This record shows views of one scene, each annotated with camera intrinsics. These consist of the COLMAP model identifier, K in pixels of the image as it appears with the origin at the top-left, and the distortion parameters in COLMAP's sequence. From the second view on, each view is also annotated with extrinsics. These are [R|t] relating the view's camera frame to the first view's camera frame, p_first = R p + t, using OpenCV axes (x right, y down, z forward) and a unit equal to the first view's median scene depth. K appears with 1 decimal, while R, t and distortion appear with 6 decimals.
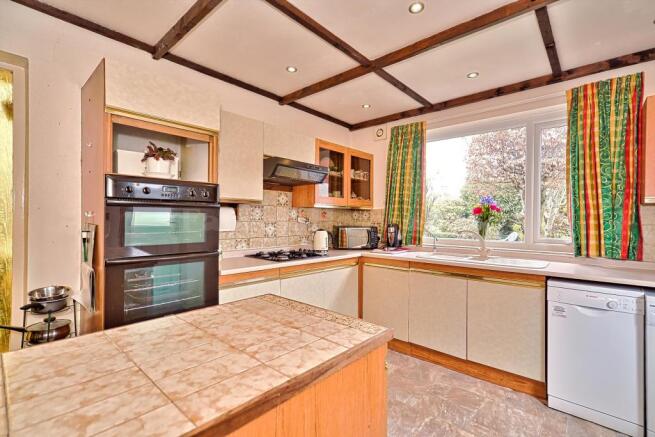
lens RADIAL K [[300.7, 0, 329.6], [0, 300.7, 218.8], [0, 0, 1]] dist [0.002420, 0.000575]
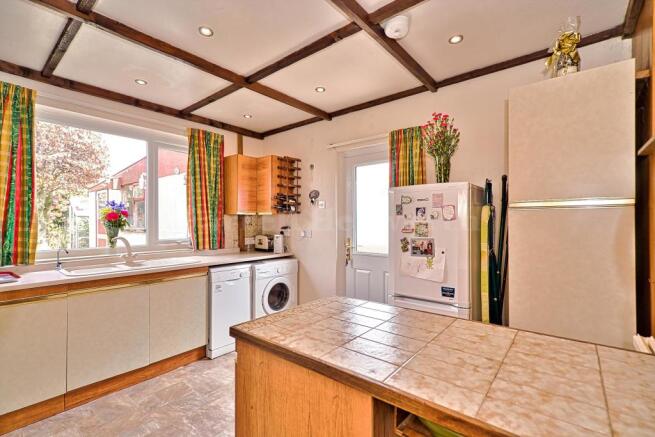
lens RADIAL K [[300.7, 0, 326.6], [0, 300.7, 219.0], [0, 0, 1]] dist [0.002420, 0.000575]
pose [[-0.037322, -0.003374, 0.999298, -0.648890], [0.000479, 0.999994, 0.003394, -0.028010], [-0.999303, 0.000605, -0.037320, 0.493495]]
